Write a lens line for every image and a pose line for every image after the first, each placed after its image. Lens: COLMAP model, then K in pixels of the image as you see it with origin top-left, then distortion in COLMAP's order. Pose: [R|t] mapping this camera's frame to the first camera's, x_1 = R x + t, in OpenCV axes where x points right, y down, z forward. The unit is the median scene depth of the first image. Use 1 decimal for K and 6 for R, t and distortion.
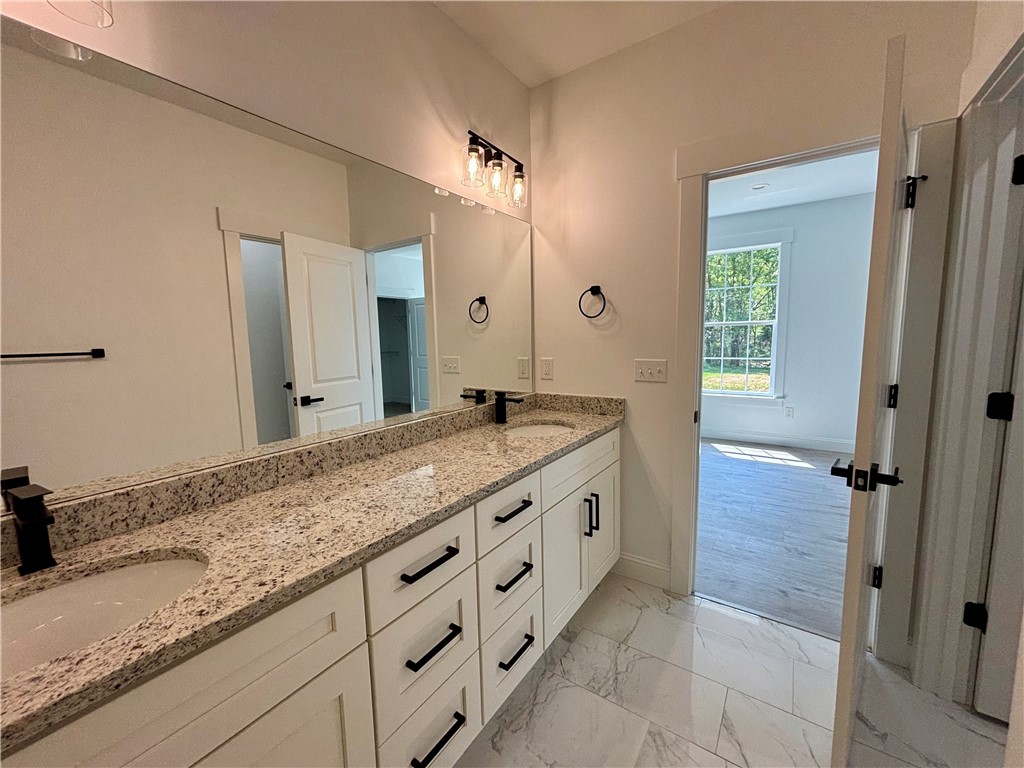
lens RADIAL K [[411.6, 0, 512.0], [0, 411.6, 384.0], [0, 0, 1]] dist [0.005327, -0.002883]
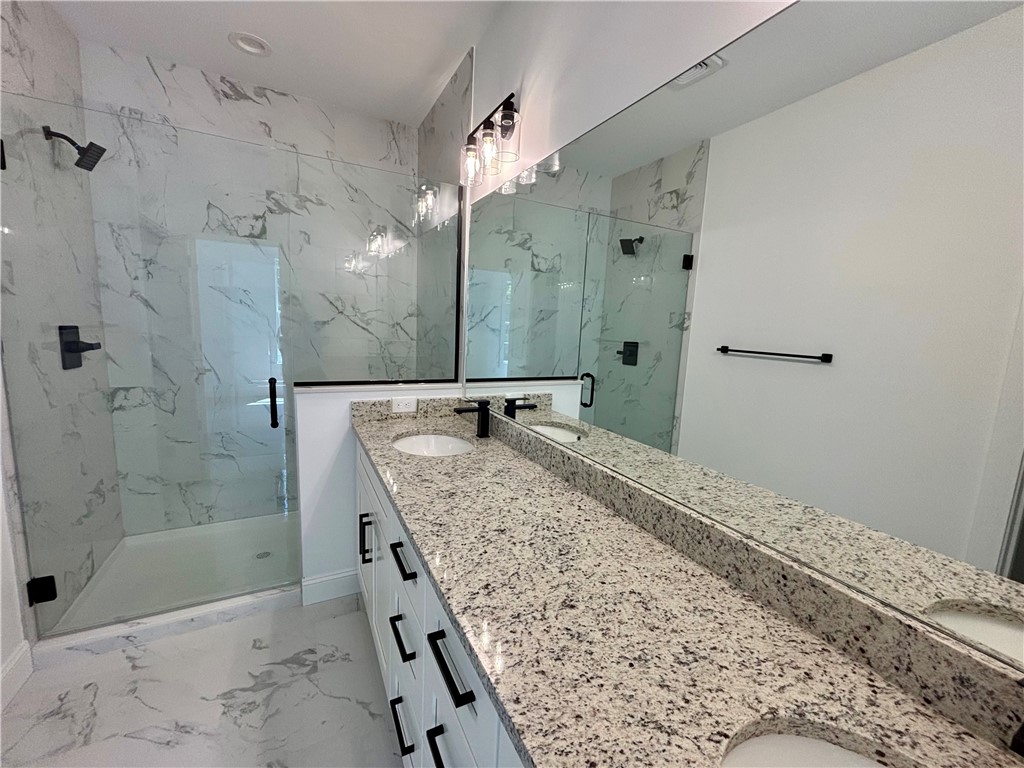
lens RADIAL K [[411.6, 0, 512.0], [0, 411.6, 384.0], [0, 0, 1]] dist [0.005327, -0.002883]
pose [[-0.468741, 0.125176, -0.874421, 0.419316], [-0.137841, 0.967417, 0.212380, -0.198672], [0.872515, 0.220082, -0.436213, 1.271707]]
